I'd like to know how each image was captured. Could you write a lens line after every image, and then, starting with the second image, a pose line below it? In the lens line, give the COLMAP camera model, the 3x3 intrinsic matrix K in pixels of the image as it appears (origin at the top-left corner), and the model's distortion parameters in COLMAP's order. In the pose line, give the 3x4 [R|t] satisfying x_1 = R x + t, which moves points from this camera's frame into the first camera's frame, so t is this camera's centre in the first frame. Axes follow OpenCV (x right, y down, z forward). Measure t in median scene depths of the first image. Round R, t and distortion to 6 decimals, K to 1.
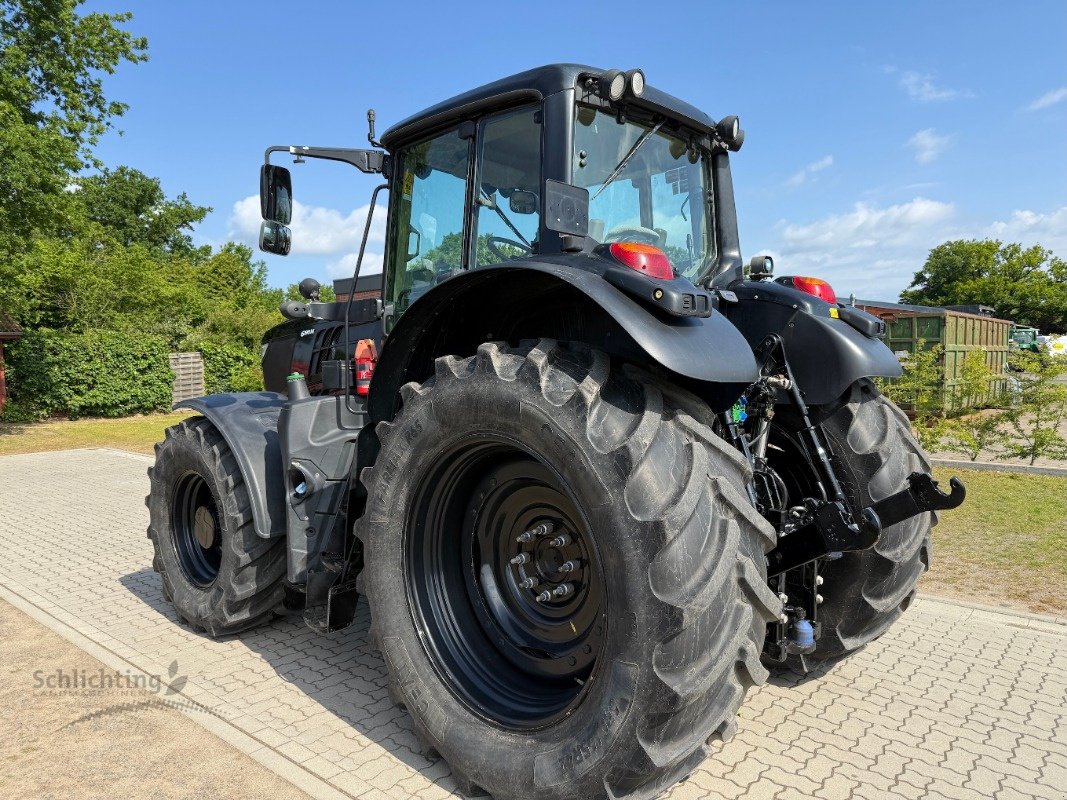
lens RADIAL K [[728.5, 0, 534.2], [0, 728.5, 394.4], [0, 0, 1]] dist [0.188272, -0.366646]
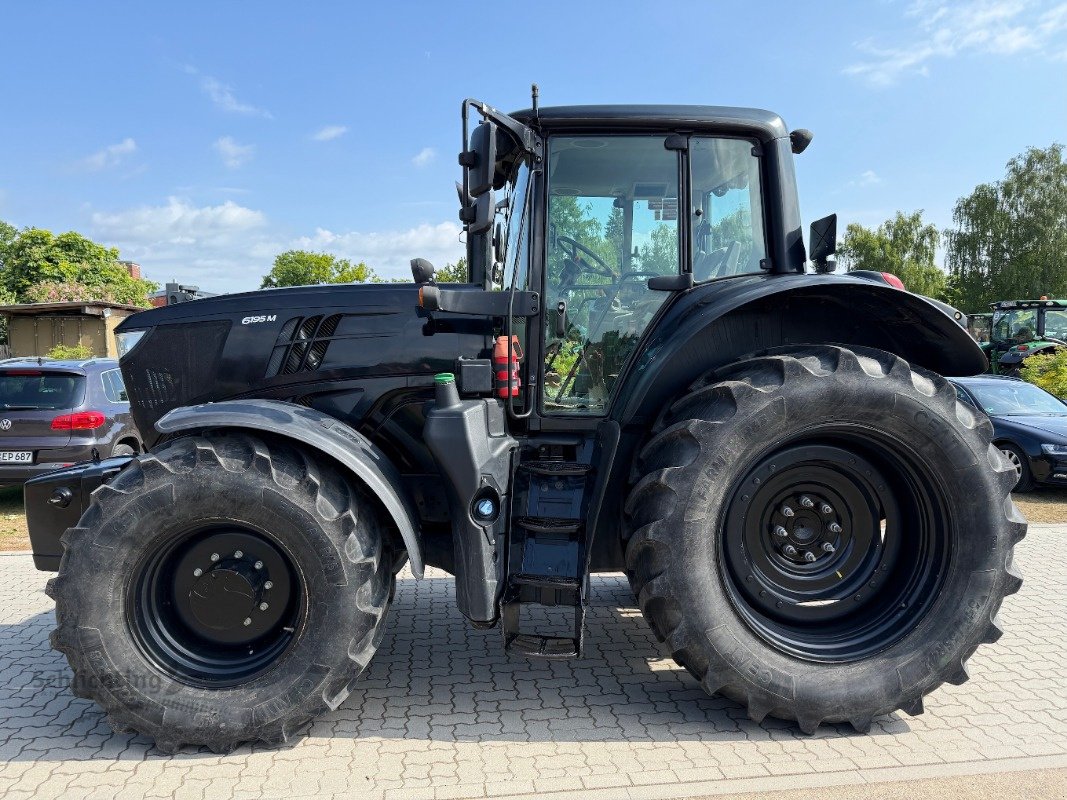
lens RADIAL K [[732.5, 0, 532.1], [0, 732.5, 391.6], [0, 0, 1]] dist [0.050218, -0.061738]
pose [[0.675550, -0.024900, 0.736893, -1.174145], [0.024714, 0.999633, 0.011121, -0.020774], [-0.736899, 0.010699, 0.675918, 0.515229]]
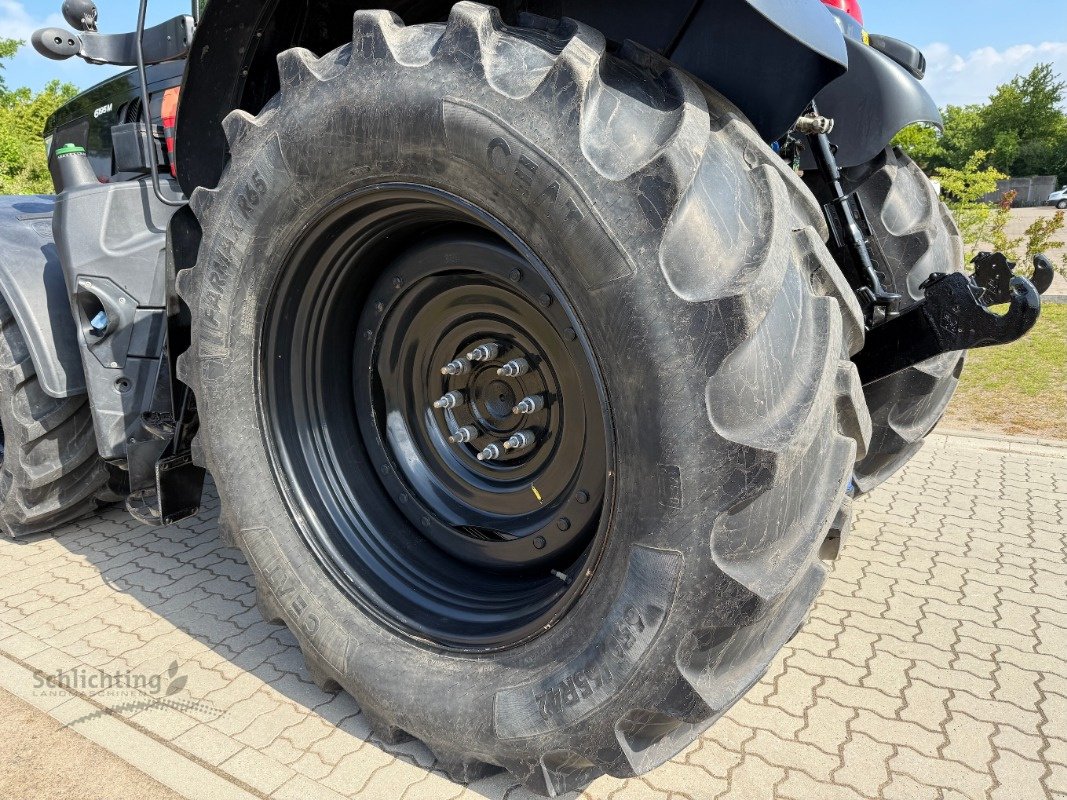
lens RADIAL K [[744.1, 0, 536.4], [0, 744.1, 392.7], [0, 0, 1]] dist [0.054384, -0.057448]
pose [[0.988374, -0.055193, 0.141669, -0.035091], [0.028454, 0.982468, 0.184246, 0.100949], [-0.149355, -0.178073, 0.972617, 0.360557]]
